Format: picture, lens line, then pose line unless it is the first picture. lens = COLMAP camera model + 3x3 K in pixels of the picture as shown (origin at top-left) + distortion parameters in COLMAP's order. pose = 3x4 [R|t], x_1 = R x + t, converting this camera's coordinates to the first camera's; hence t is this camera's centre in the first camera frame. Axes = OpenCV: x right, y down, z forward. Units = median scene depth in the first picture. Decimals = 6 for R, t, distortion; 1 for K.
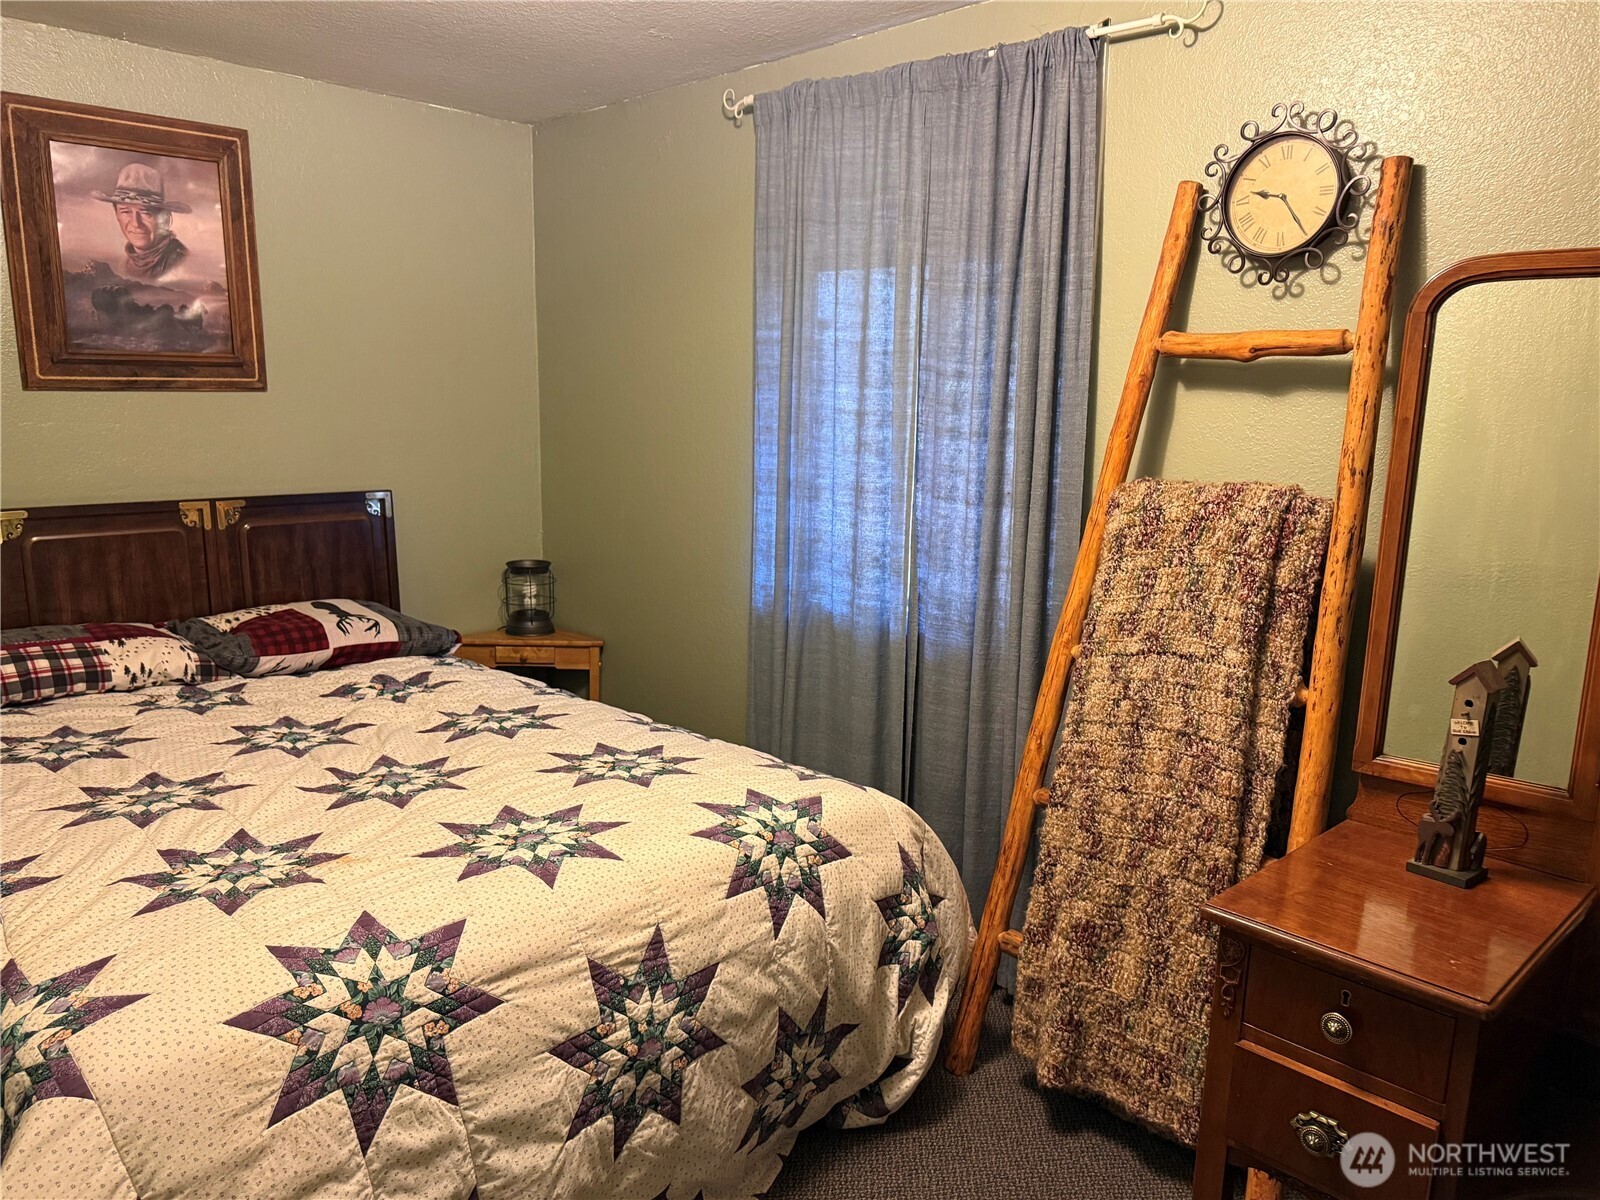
lens RADIAL K [[1156.1, 0, 797.6], [0, 1156.1, 605.8], [0, 0, 1]] dist [0.006551, 0.000751]
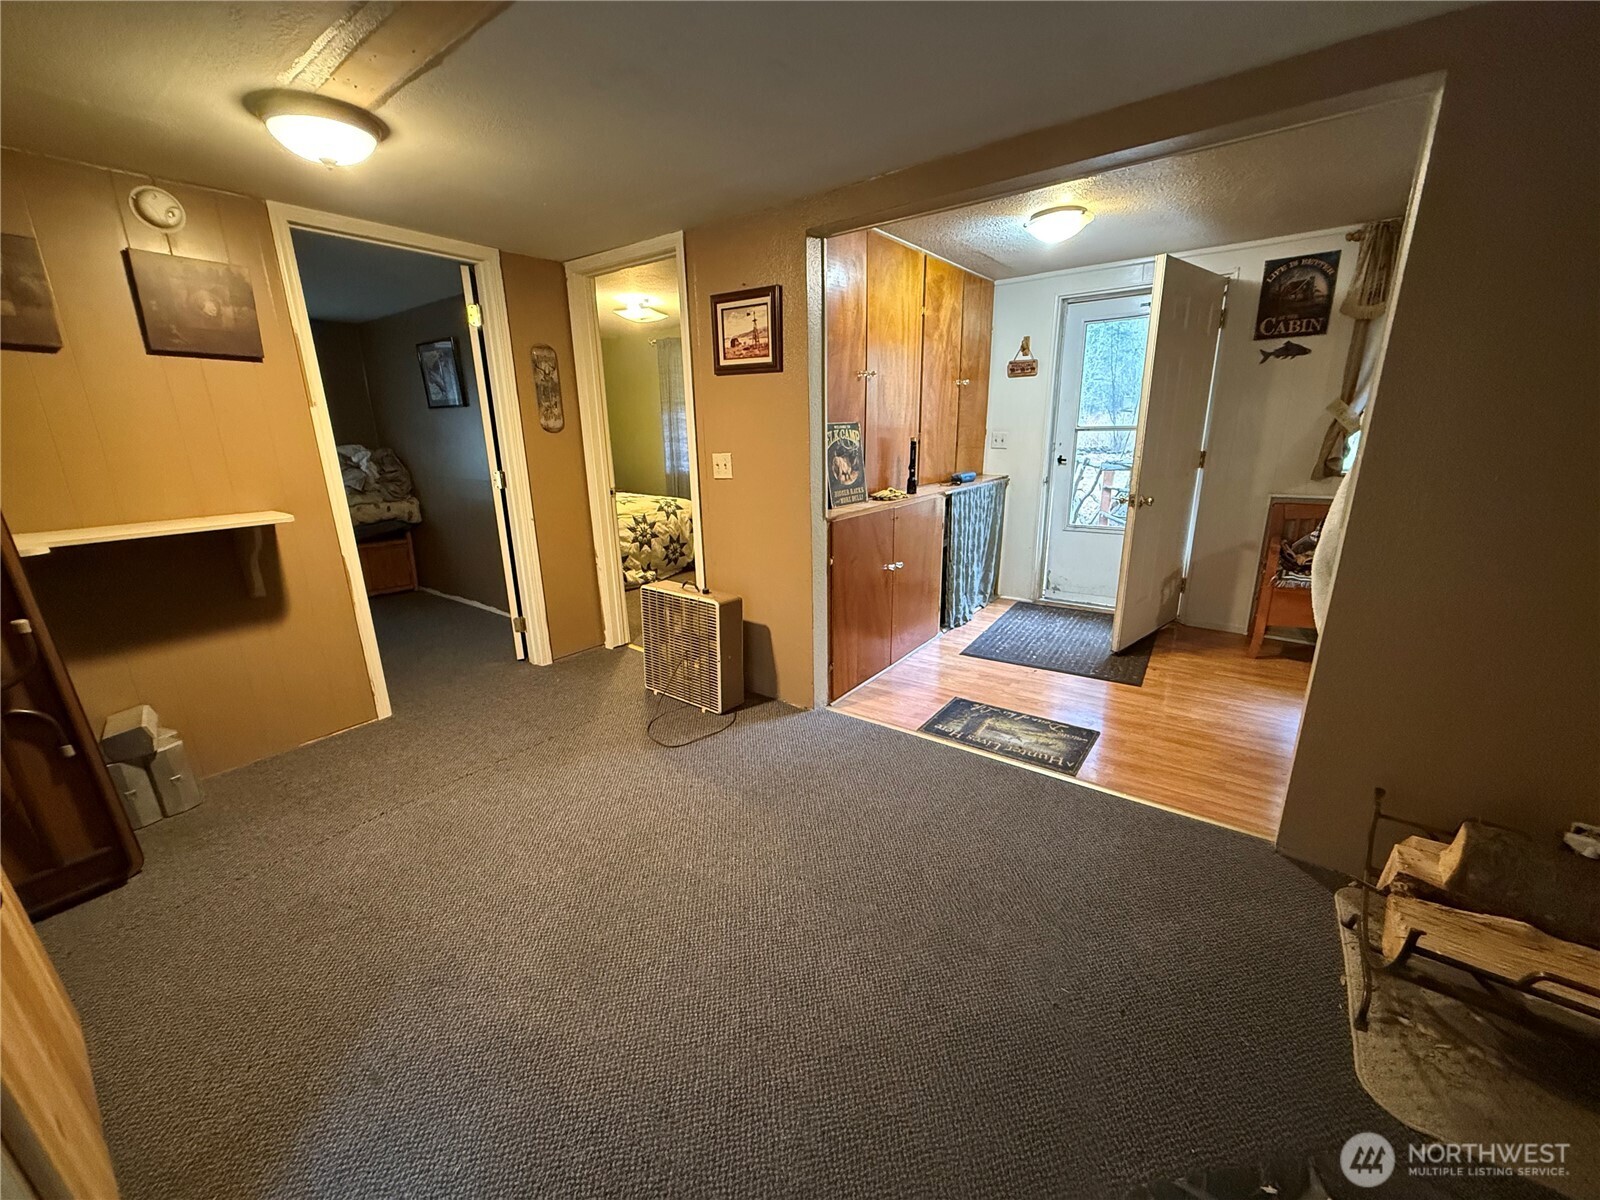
lens RADIAL K [[641.8, 0, 799.5], [0, 641.8, 594.6], [0, 0, 1]] dist [0.001005, 0.000075]
pose [[0.991755, -0.065575, 0.110101, 0.234329], [0.054768, 0.993632, 0.098463, 0.366784], [-0.115857, -0.091621, 0.989031, -2.016849]]
